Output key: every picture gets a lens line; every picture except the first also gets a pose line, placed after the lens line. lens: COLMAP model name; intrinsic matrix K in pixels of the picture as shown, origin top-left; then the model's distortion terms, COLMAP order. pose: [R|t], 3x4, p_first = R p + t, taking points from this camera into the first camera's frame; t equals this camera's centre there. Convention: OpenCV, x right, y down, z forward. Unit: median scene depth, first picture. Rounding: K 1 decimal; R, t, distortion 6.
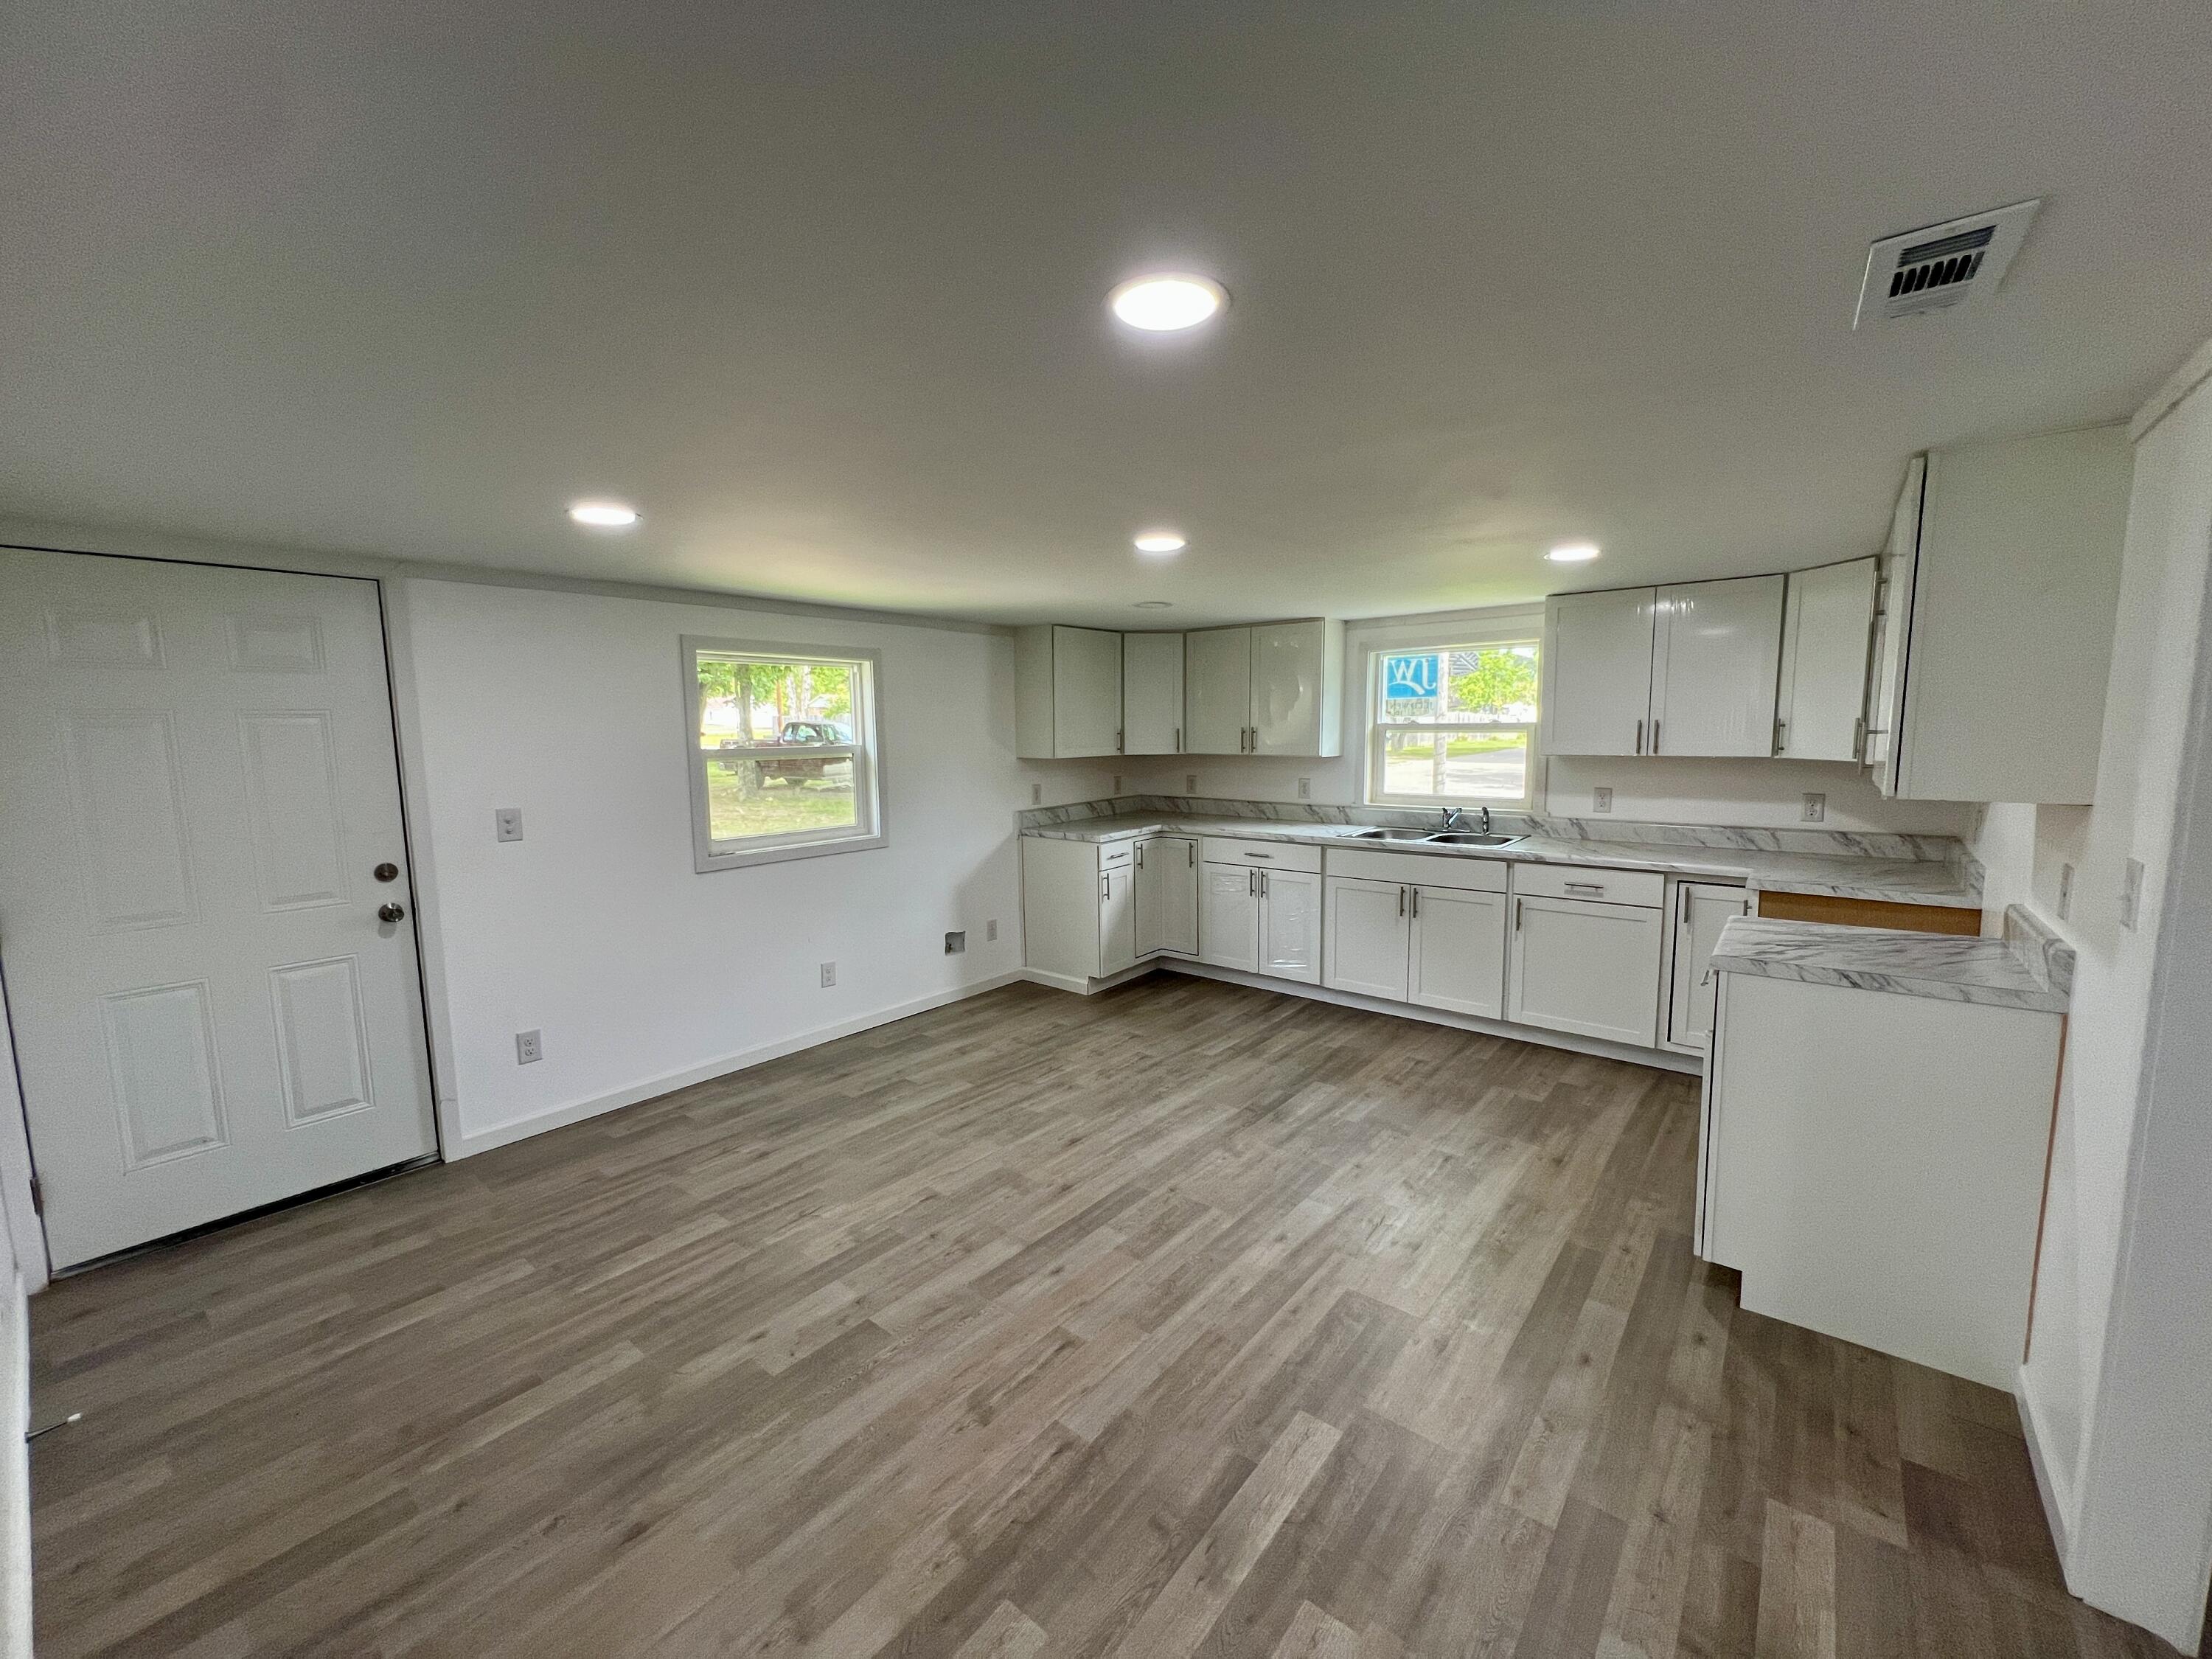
lens RADIAL K [[885.3, 0, 1097.3], [0, 885.3, 822.5], [0, 0, 1]] dist [-0.000923, 0.000365]
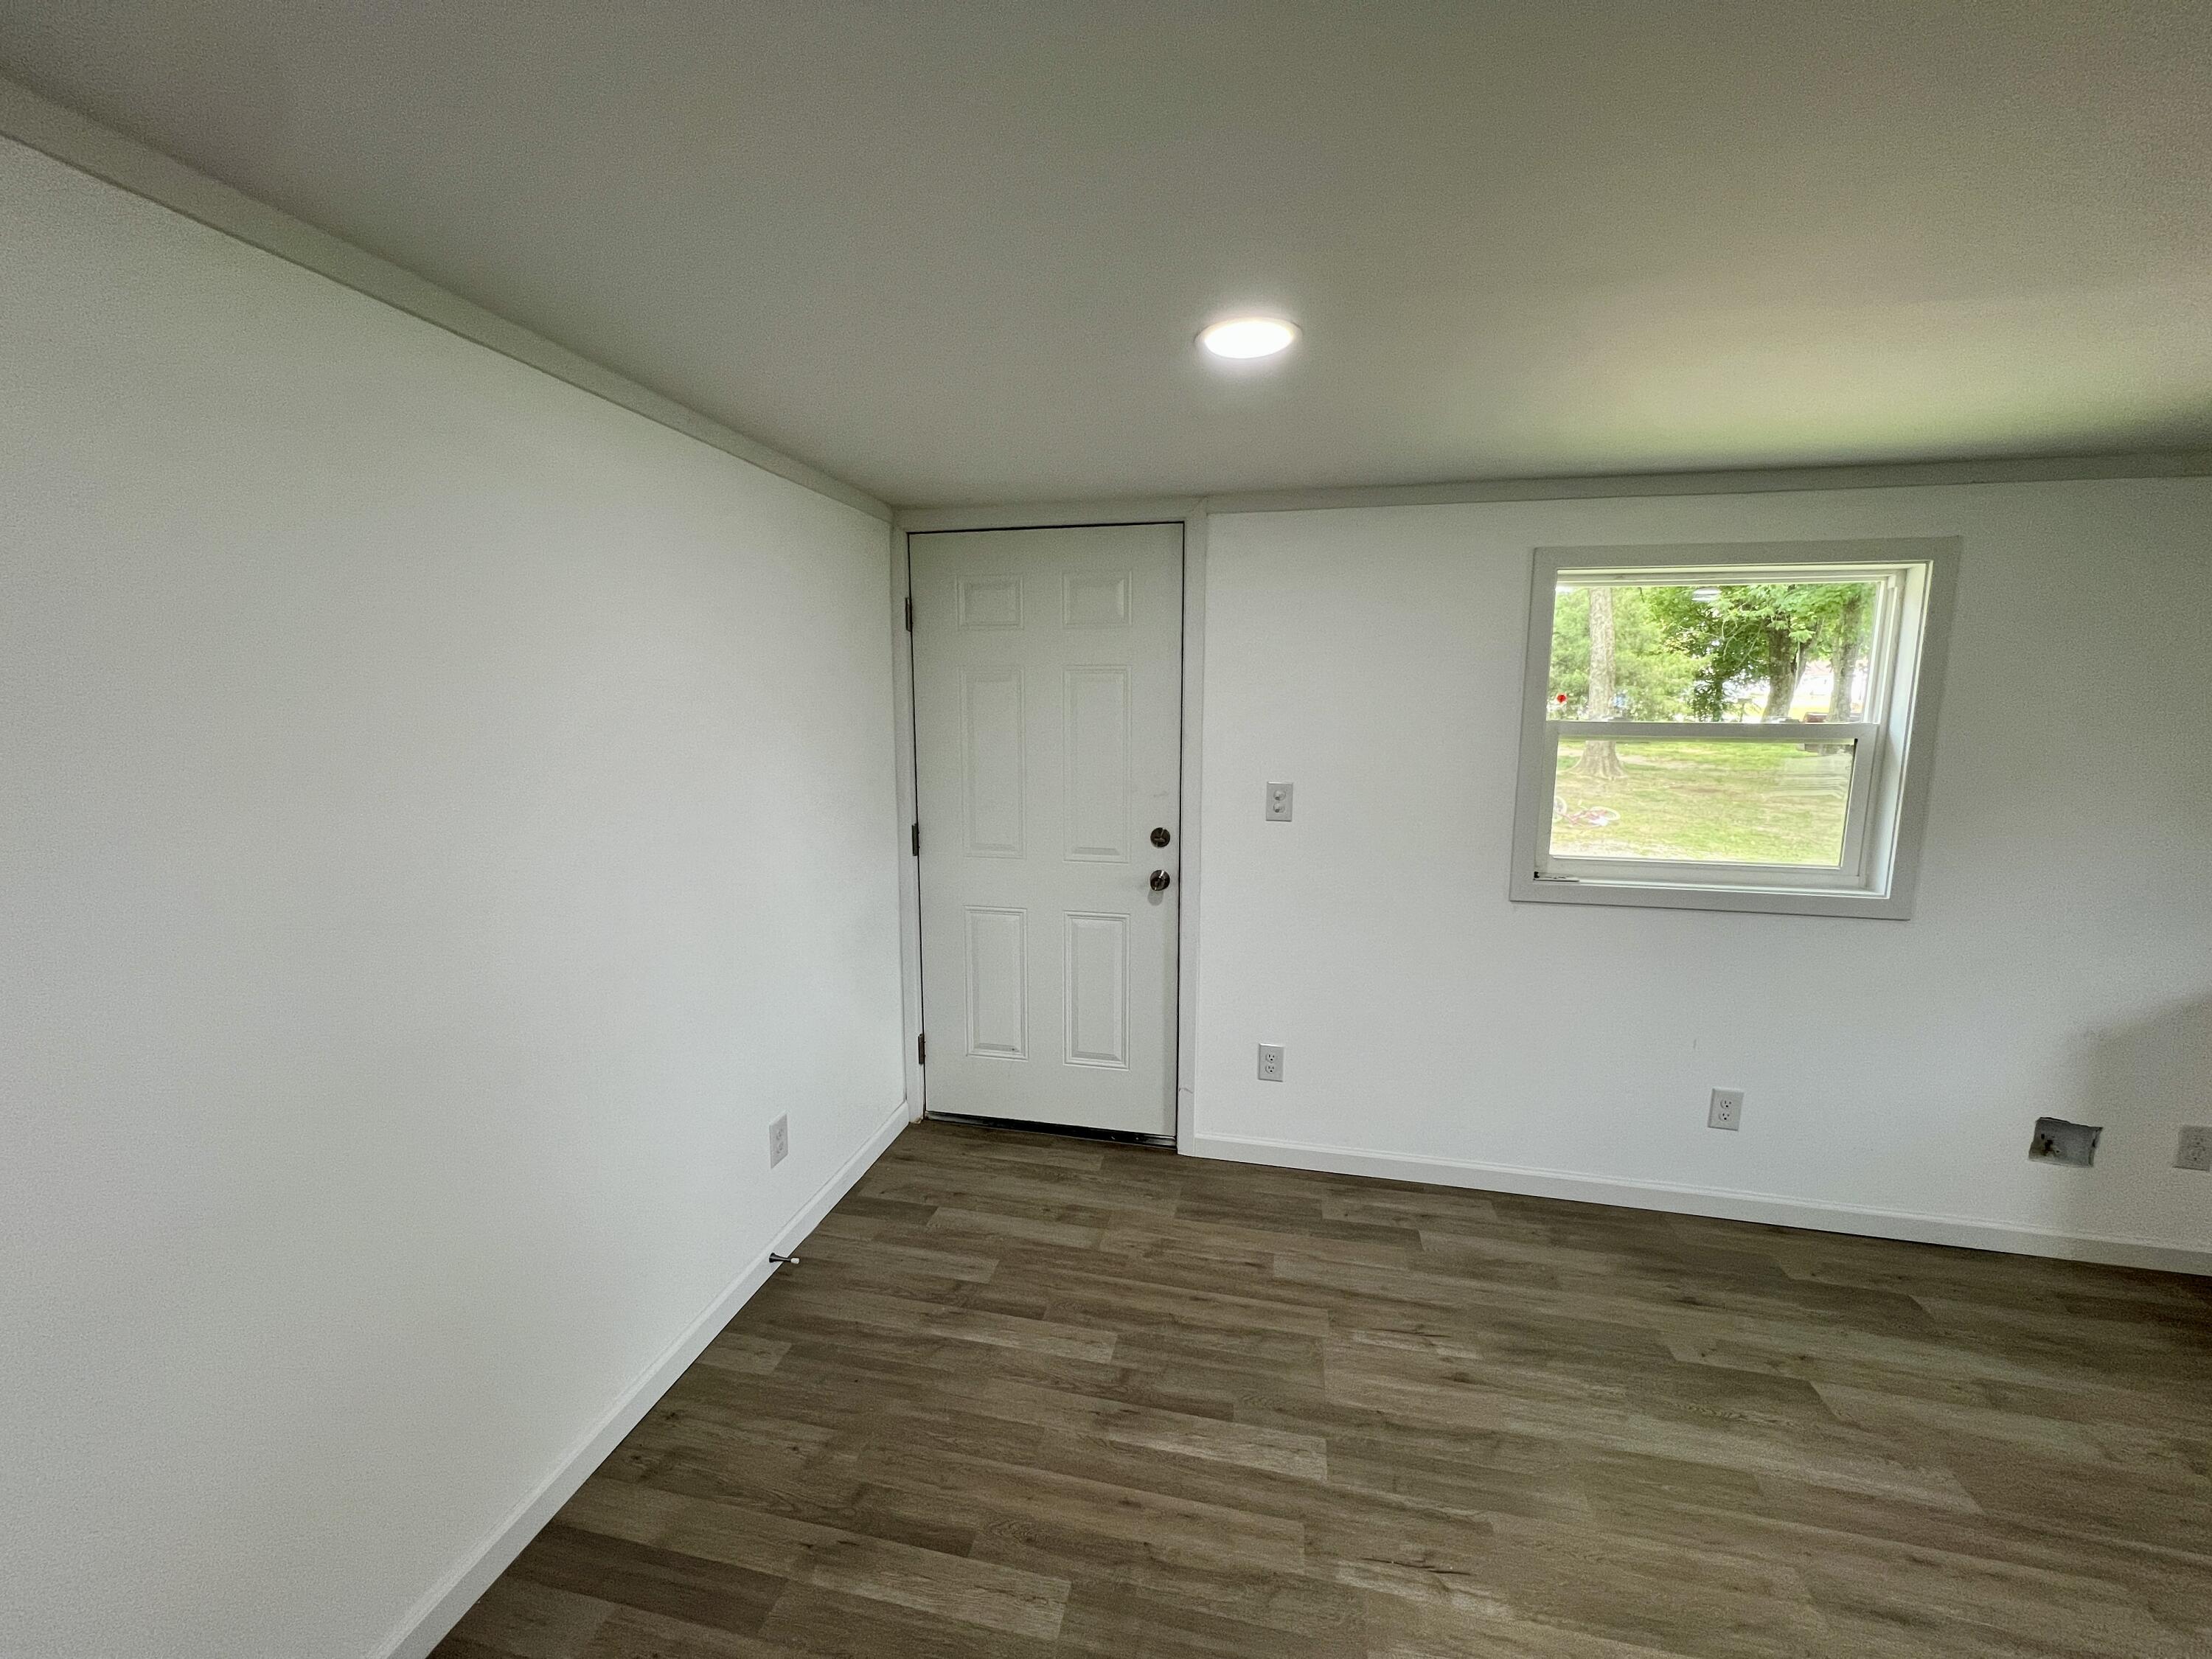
lens RADIAL K [[885.3, 0, 1098.6], [0, 885.3, 826.7], [0, 0, 1]] dist [-0.000923, 0.000365]
pose [[0.458243, 0.141793, -0.877444, -0.004538], [-0.108692, 0.988724, 0.103011, -0.037865], [0.882156, 0.048167, 0.468487, 0.417810]]
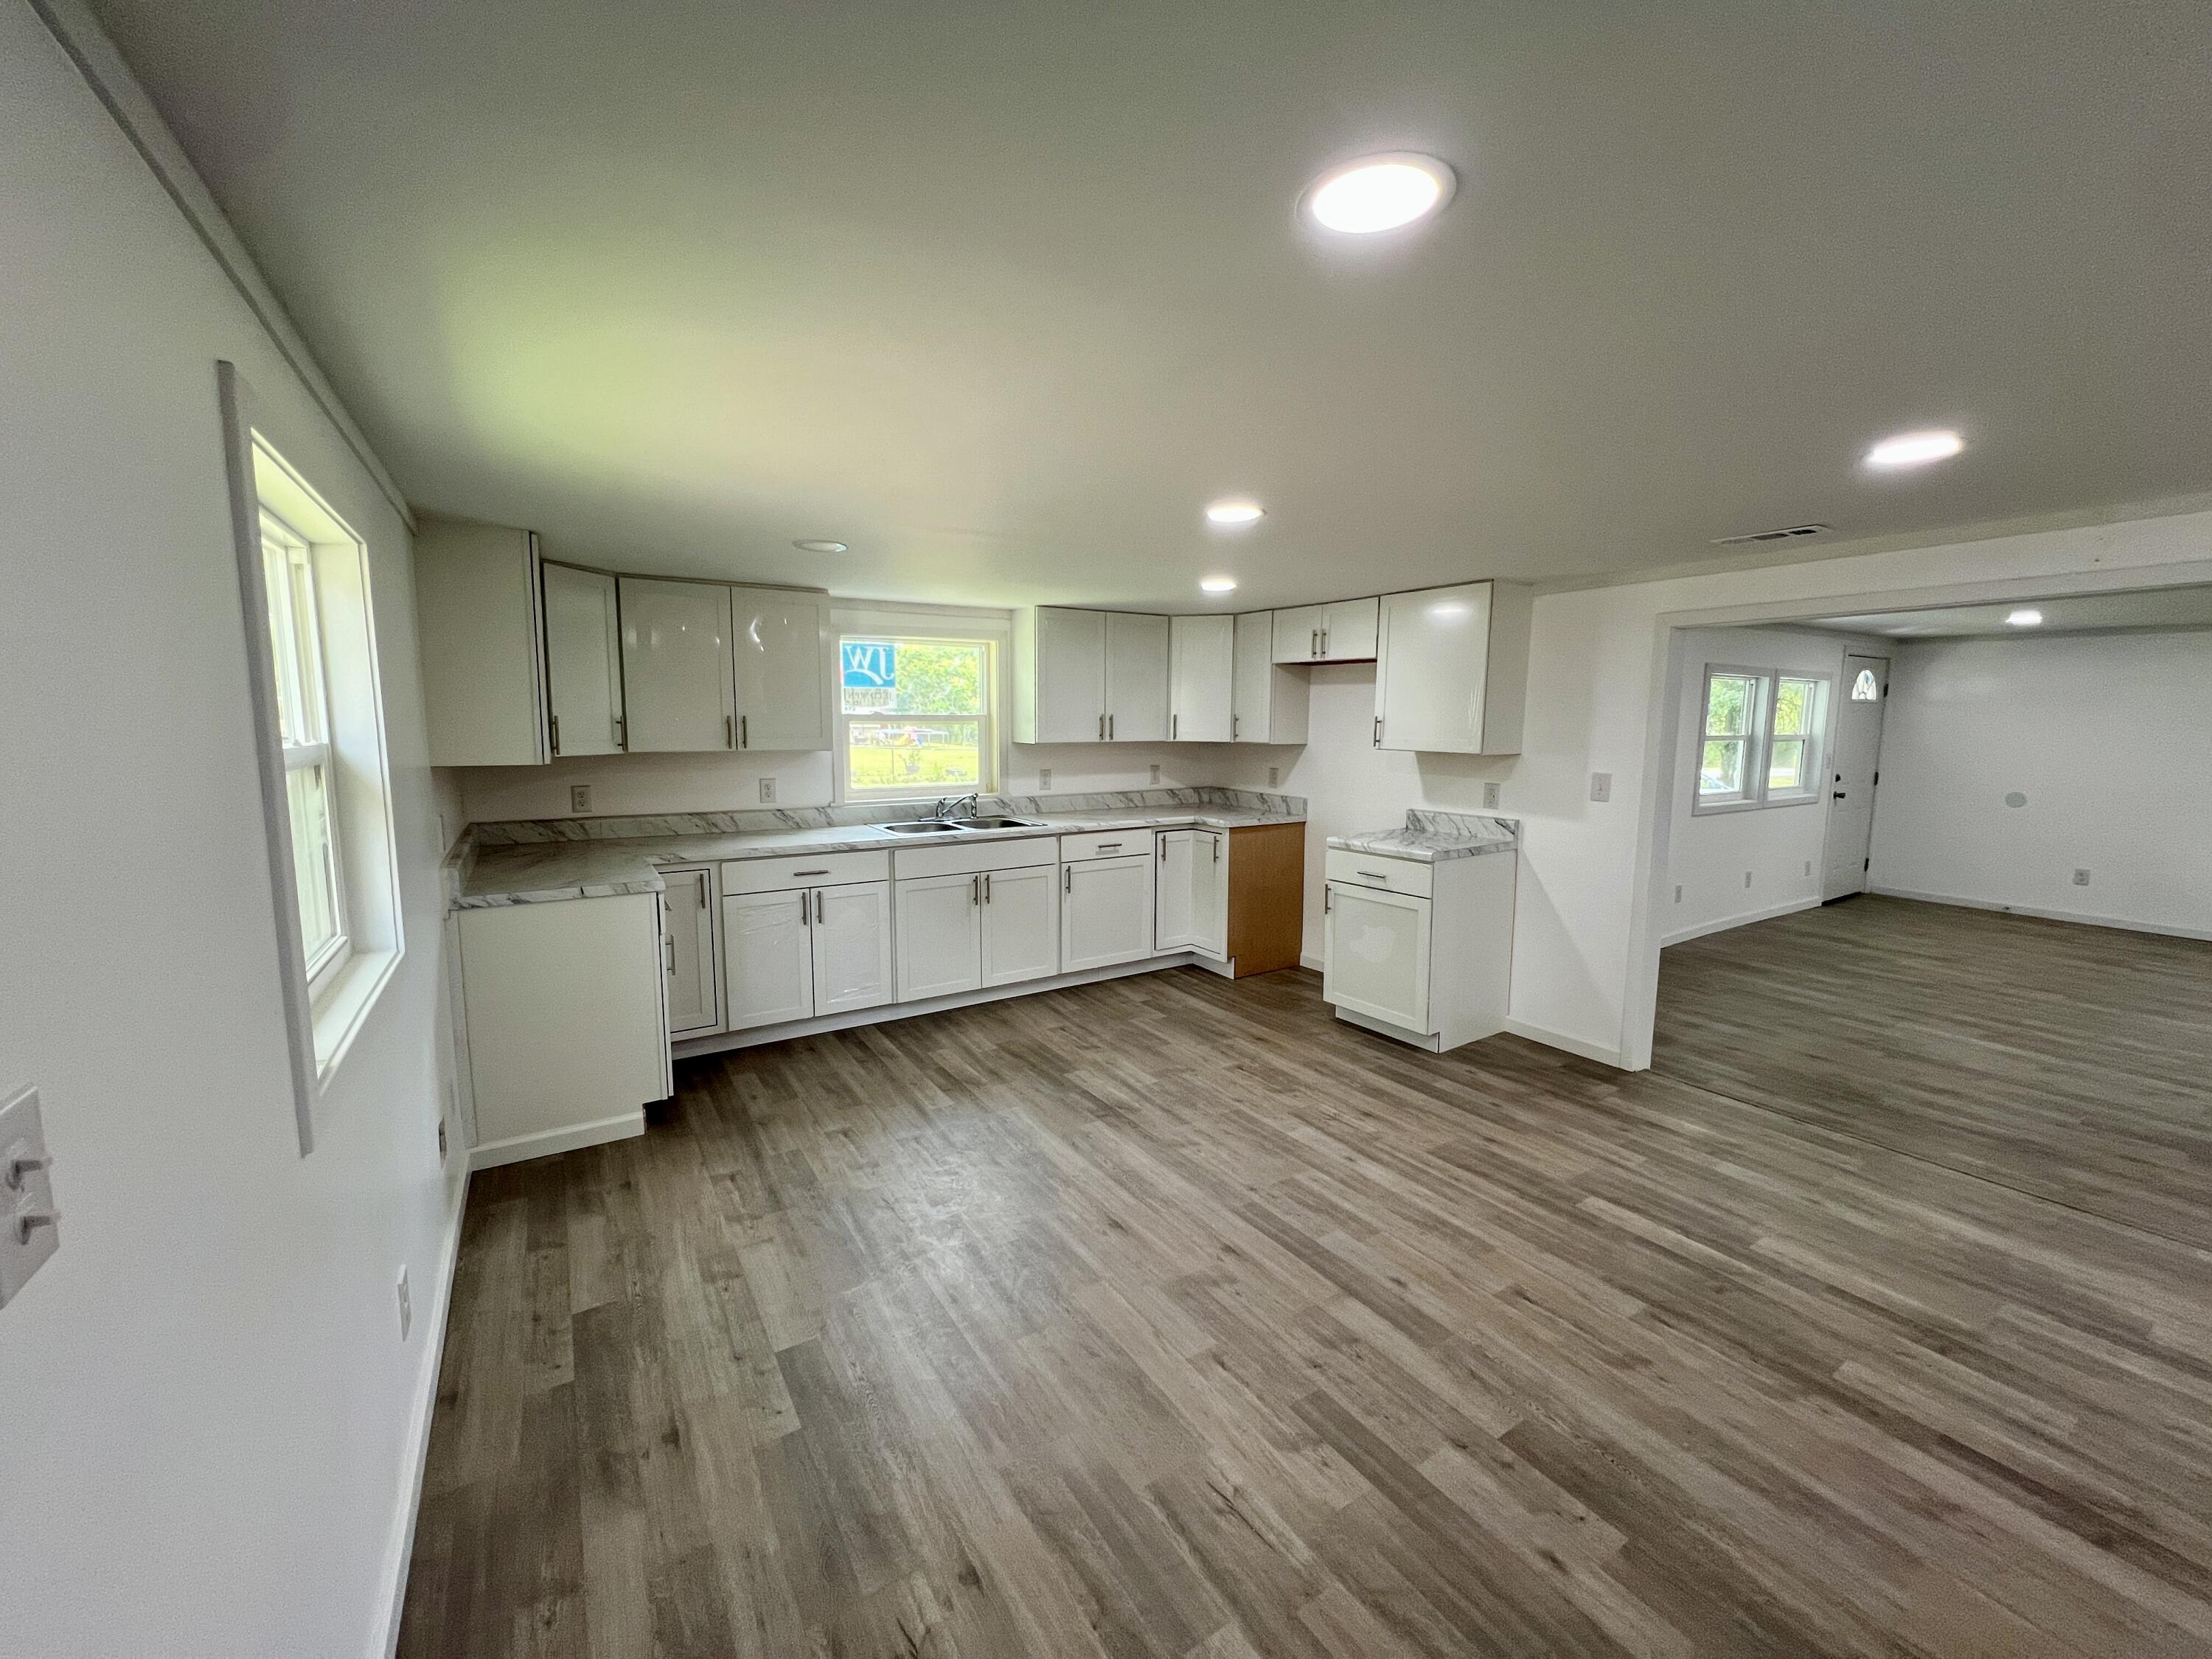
lens RADIAL K [[885.3, 0, 1096.6], [0, 885.3, 822.6], [0, 0, 1]] dist [-0.000923, 0.000365]
pose [[0.316436, -0.099375, 0.943394, -0.690593], [0.097926, 0.992607, 0.071712, -0.057617], [-0.943546, 0.069691, 0.323828, 0.668536]]
